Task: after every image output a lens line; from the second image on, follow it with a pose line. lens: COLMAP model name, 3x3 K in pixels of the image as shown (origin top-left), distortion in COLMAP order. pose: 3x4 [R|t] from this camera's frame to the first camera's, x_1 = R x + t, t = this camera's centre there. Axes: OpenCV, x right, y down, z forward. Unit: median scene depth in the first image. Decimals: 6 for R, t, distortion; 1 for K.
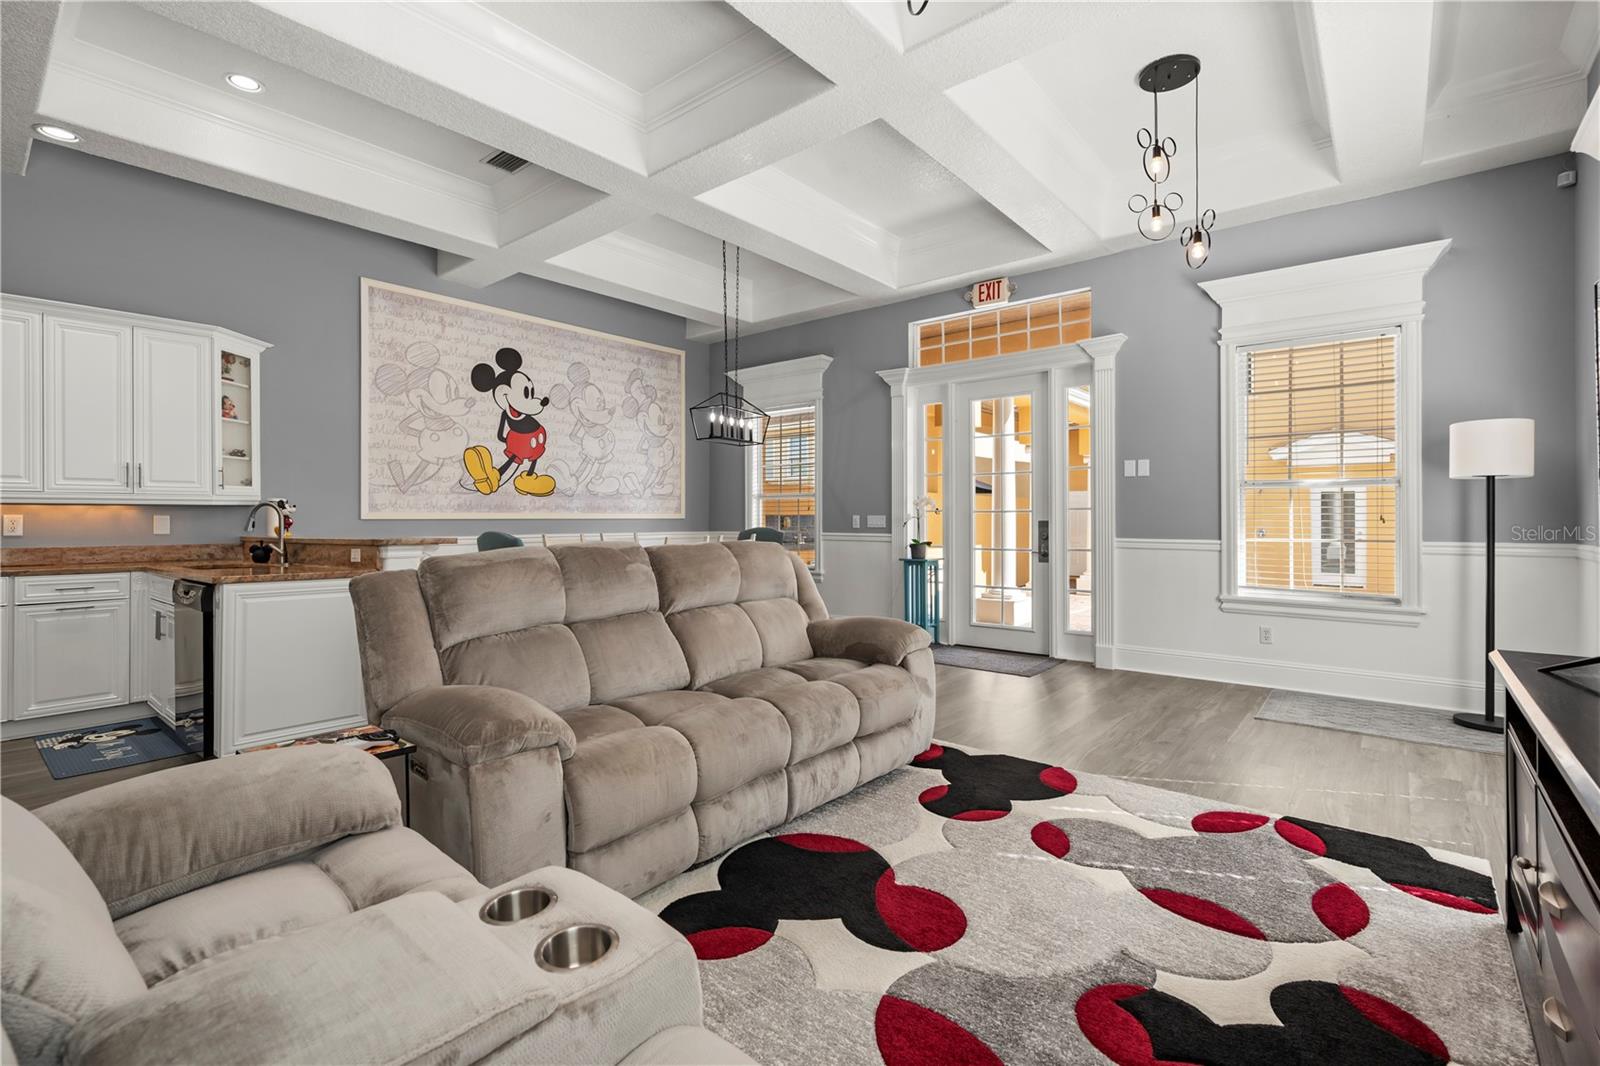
lens RADIAL K [[718.9, 0, 800.0], [0, 718.9, 533.0], [0, 0, 1]] dist [-0.013026, 0.006630]
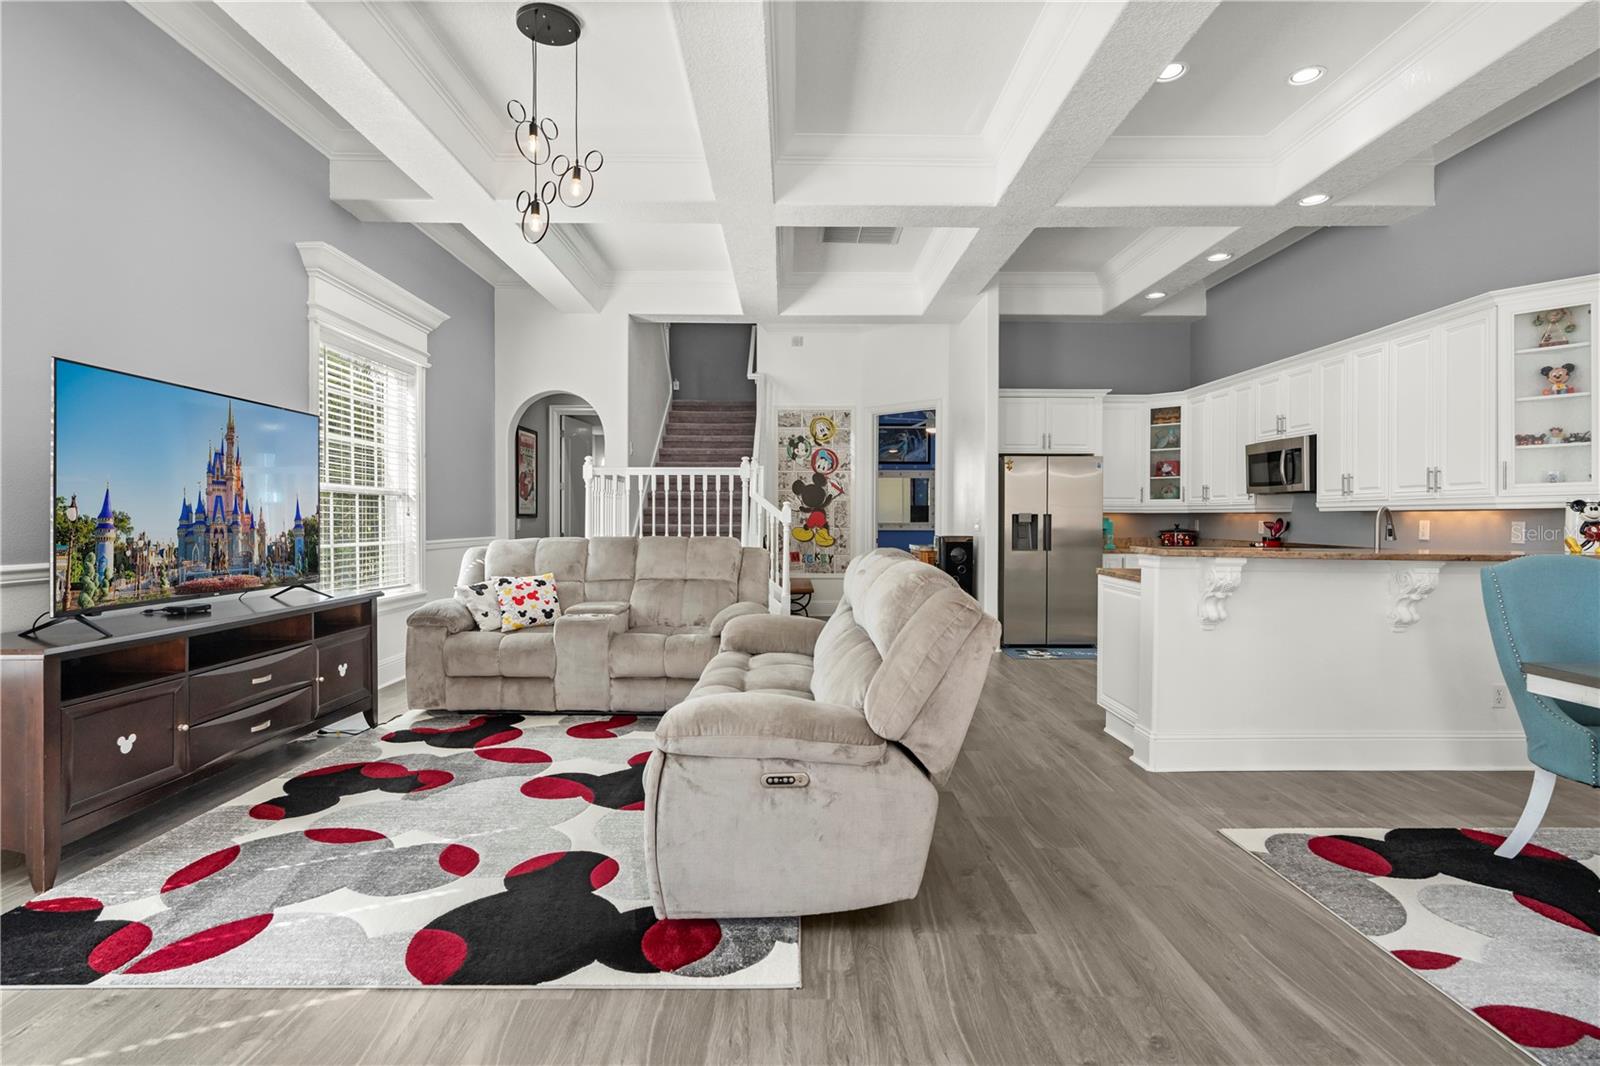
lens RADIAL K [[819.3, 0, 800.0], [0, 819.3, 533.0], [0, 0, 1]] dist [0.001107, 0.000061]
pose [[-0.764036, 0.011457, -0.645071, 0.677291], [-0.011809, 0.999426, 0.031738, -0.054540], [0.645065, 0.031867, -0.763463, 2.036945]]
